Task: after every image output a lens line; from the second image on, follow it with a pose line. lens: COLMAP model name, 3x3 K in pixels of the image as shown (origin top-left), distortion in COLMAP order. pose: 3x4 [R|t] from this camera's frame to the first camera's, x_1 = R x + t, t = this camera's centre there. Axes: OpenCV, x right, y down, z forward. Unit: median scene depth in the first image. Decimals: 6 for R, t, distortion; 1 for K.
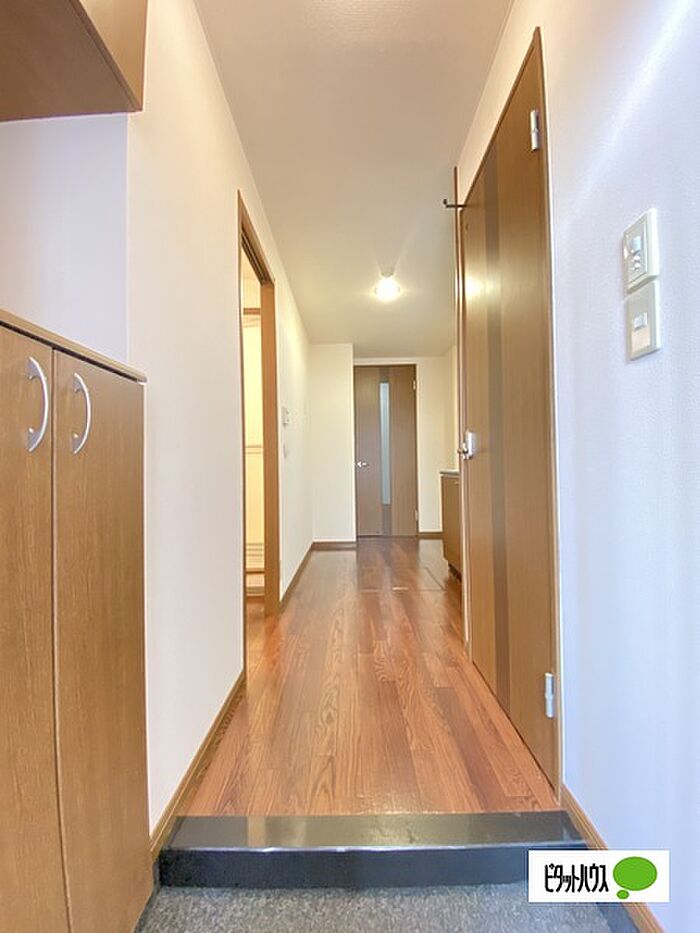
lens RADIAL K [[381.4, 0, 347.2], [0, 381.4, 465.6], [0, 0, 1]] dist [-0.008976, -0.003367]
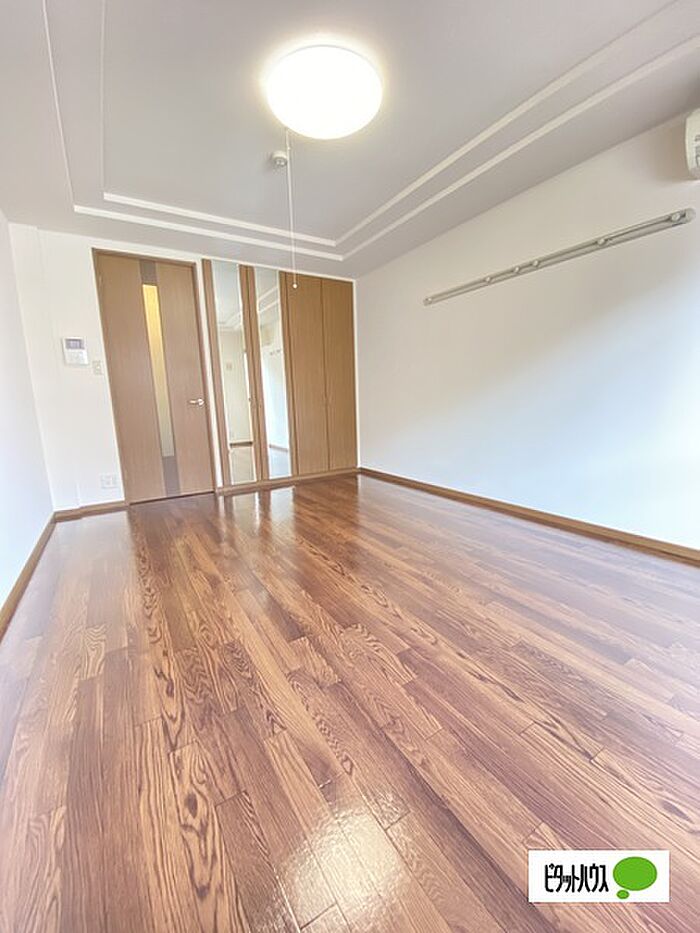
lens RADIAL K [[381.4, 0, 340.4], [0, 381.4, 461.2], [0, 0, 1]] dist [-0.008976, -0.003367]
pose [[-0.855833, 0.080405, -0.510965, 0.021030], [0.005610, 0.989229, 0.146268, -0.014501], [0.517222, 0.122314, -0.847066, 1.841451]]
